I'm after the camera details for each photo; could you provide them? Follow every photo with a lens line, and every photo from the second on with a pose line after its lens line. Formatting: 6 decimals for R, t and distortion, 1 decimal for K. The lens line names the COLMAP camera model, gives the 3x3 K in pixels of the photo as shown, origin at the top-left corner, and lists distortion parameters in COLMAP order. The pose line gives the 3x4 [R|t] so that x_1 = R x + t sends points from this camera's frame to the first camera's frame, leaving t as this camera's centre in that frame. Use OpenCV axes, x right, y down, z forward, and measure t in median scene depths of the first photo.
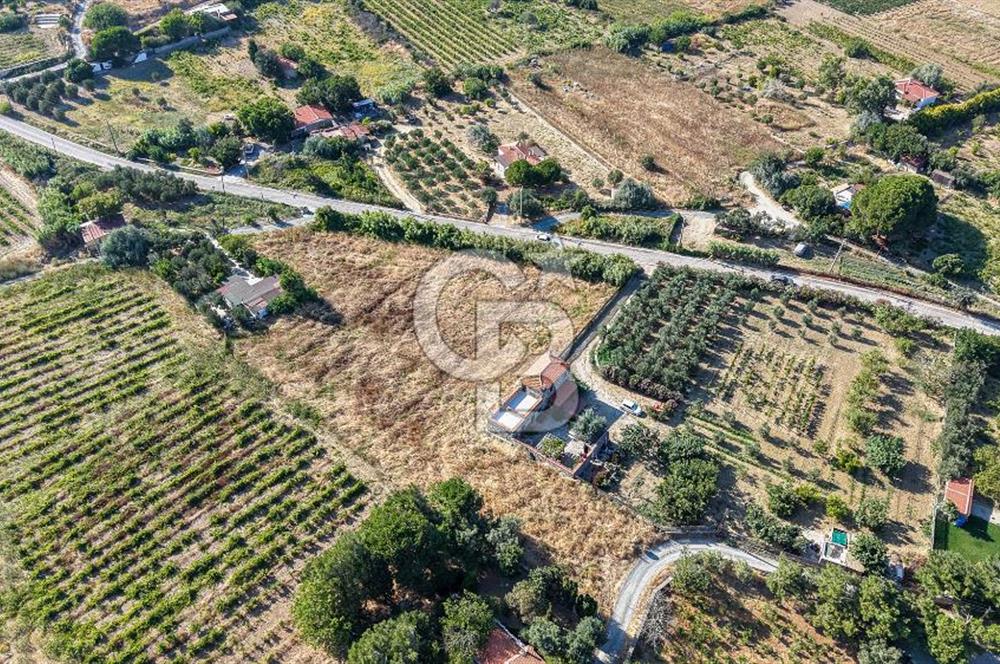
lens RADIAL K [[782.5, 0, 497.6], [0, 782.5, 331.5], [0, 0, 1]] dist [0.040476, -0.053419]
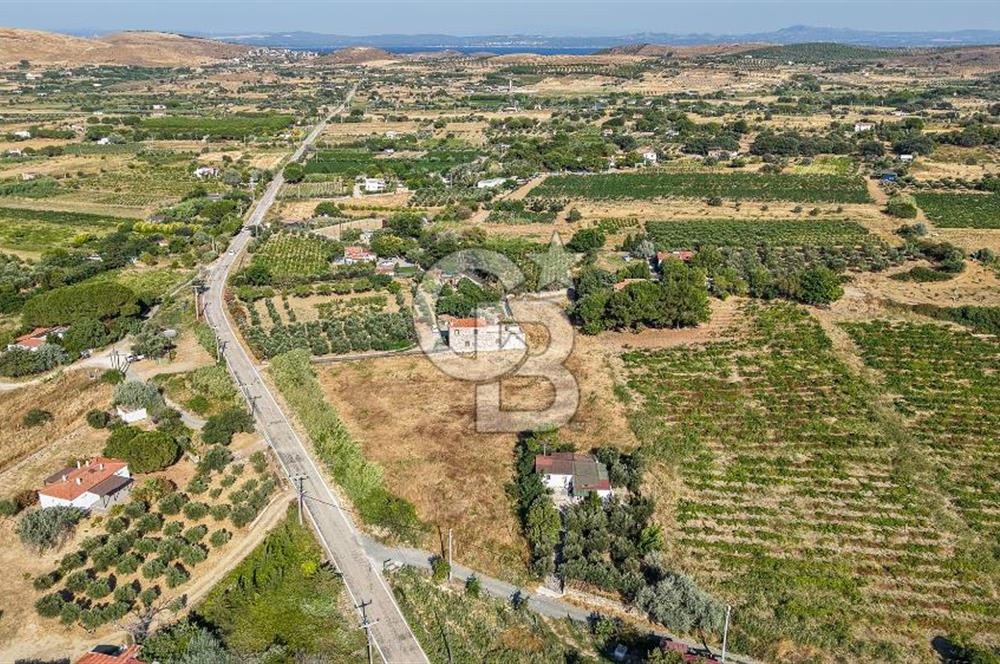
lens RADIAL K [[782.5, 0, 500.7], [0, 782.5, 333.0], [0, 0, 1]] dist [0.040476, -0.053419]
pose [[-0.673445, -0.270150, 0.688107, -0.800090], [0.497959, 0.522185, 0.692358, -0.740524], [-0.546359, 0.808914, -0.217139, 1.145076]]
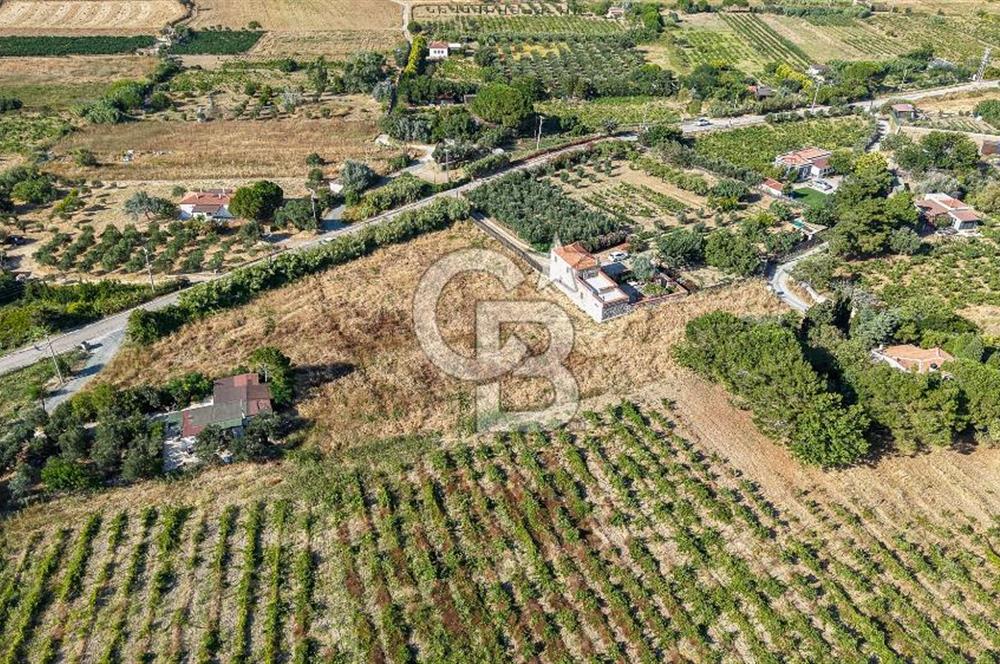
lens RADIAL K [[782.5, 0, 495.9], [0, 782.5, 331.4], [0, 0, 1]] dist [0.040476, -0.053419]
pose [[0.472661, -0.472221, 0.744043, -0.694879], [0.595038, 0.793792, 0.125791, -0.051888], [-0.650016, 0.383277, 0.656184, 0.410878]]
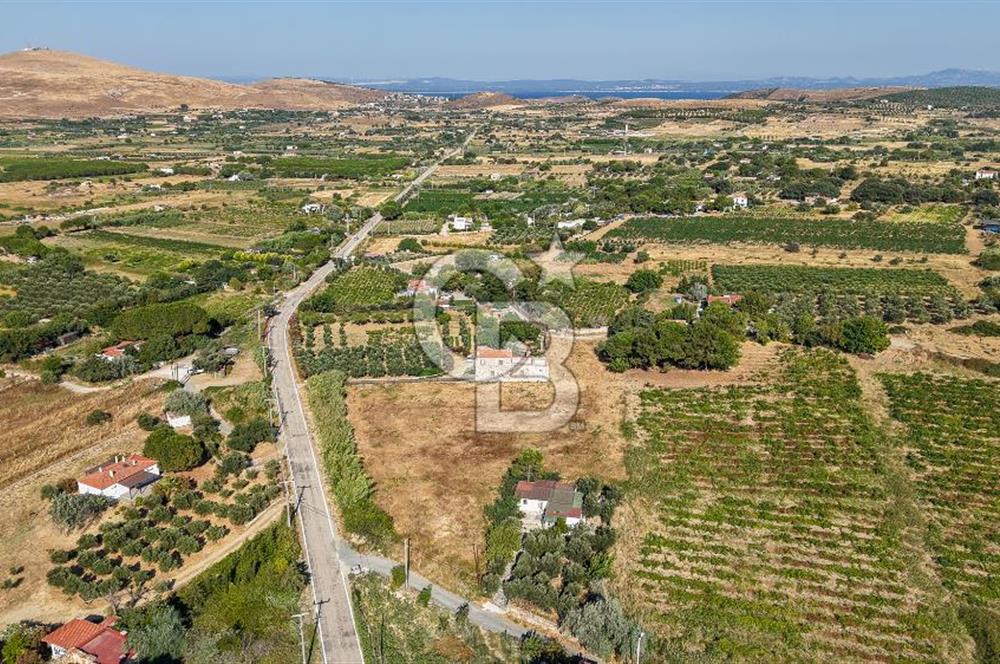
lens RADIAL K [[782.5, 0, 501.3], [0, 782.5, 333.0], [0, 0, 1]] dist [0.040476, -0.053419]
pose [[-0.549956, -0.262172, 0.792978, -0.923611], [0.566360, 0.580738, 0.584790, -0.689004], [-0.613828, 0.770720, -0.170896, 1.081870]]
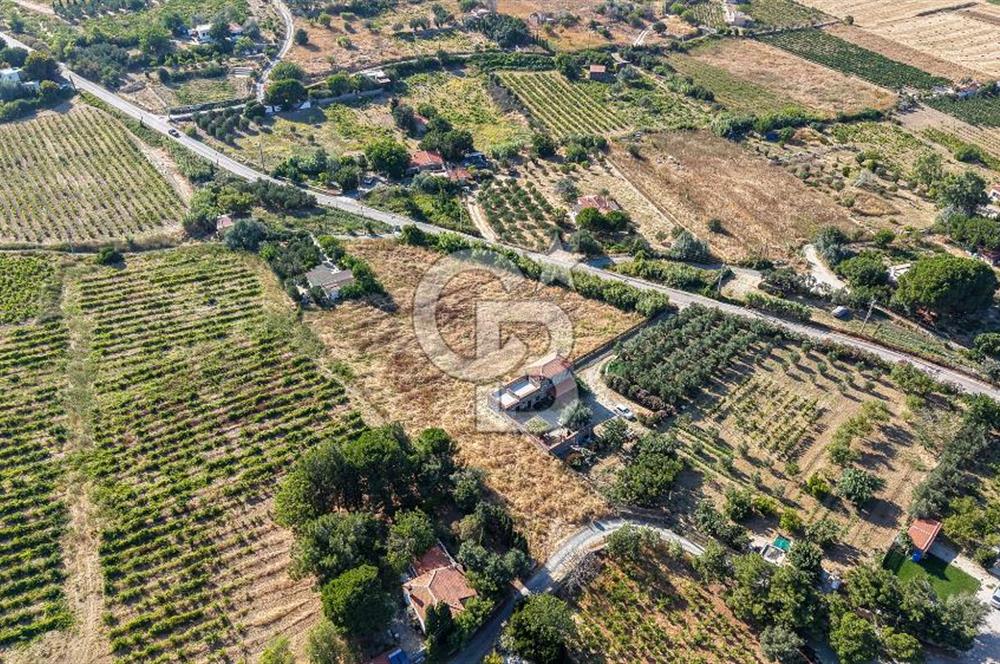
lens RADIAL K [[782.5, 0, 498.8], [0, 782.5, 333.5], [0, 0, 1]] dist [0.040476, -0.053419]
pose [[0.970542, 0.132917, -0.200950, 0.189656], [-0.157770, 0.980974, -0.113135, 0.130103], [0.182089, 0.141506, 0.973046, -0.096464]]
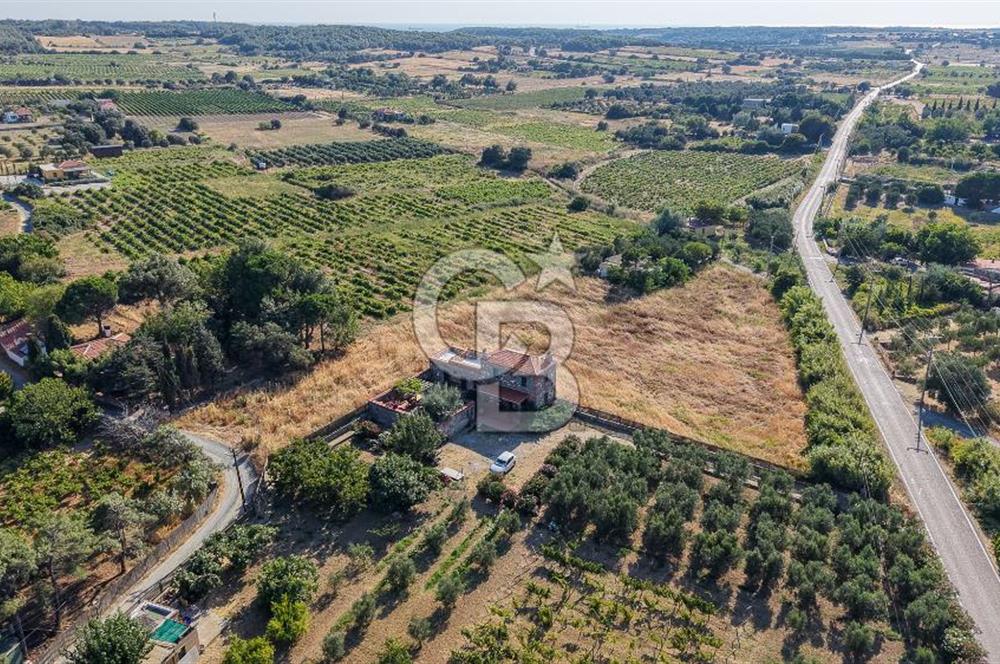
lens RADIAL K [[782.5, 0, 498.5], [0, 782.5, 335.8], [0, 0, 1]] dist [0.040476, -0.053419]
pose [[0.033262, 0.360426, -0.932195, 0.670957], [-0.685779, 0.686732, 0.241050, -0.116383], [0.727049, 0.631262, 0.270015, 0.697862]]
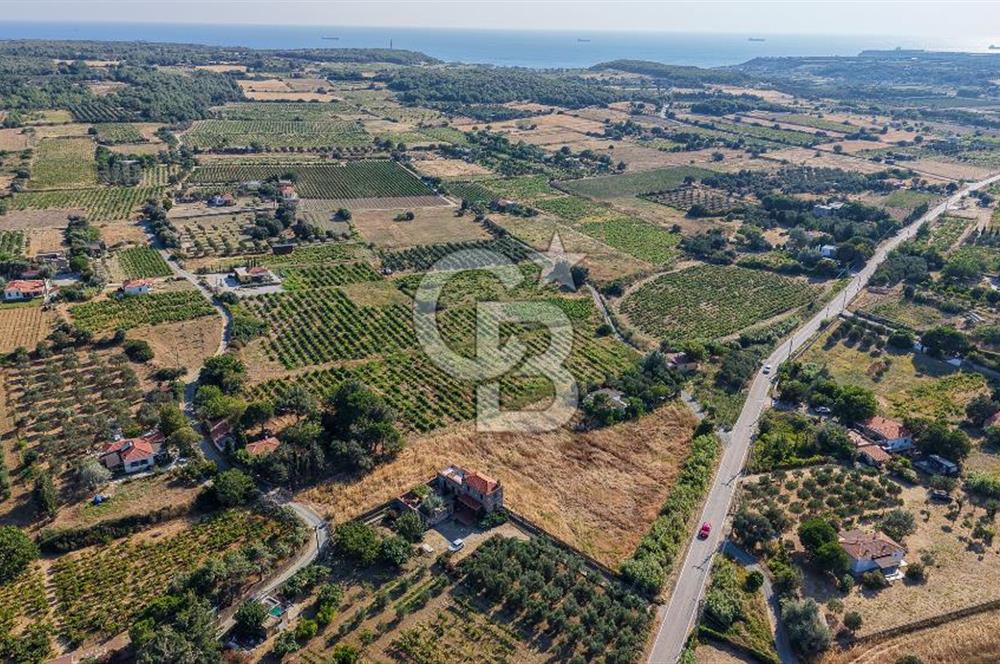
lens RADIAL K [[782.5, 0, 506.5], [0, 782.5, 335.5], [0, 0, 1]] dist [0.040476, -0.053419]
pose [[-0.160302, 0.349943, -0.922953, 1.052211], [-0.692434, 0.626505, 0.357808, -0.534027], [0.703448, 0.696442, 0.141882, 0.610512]]
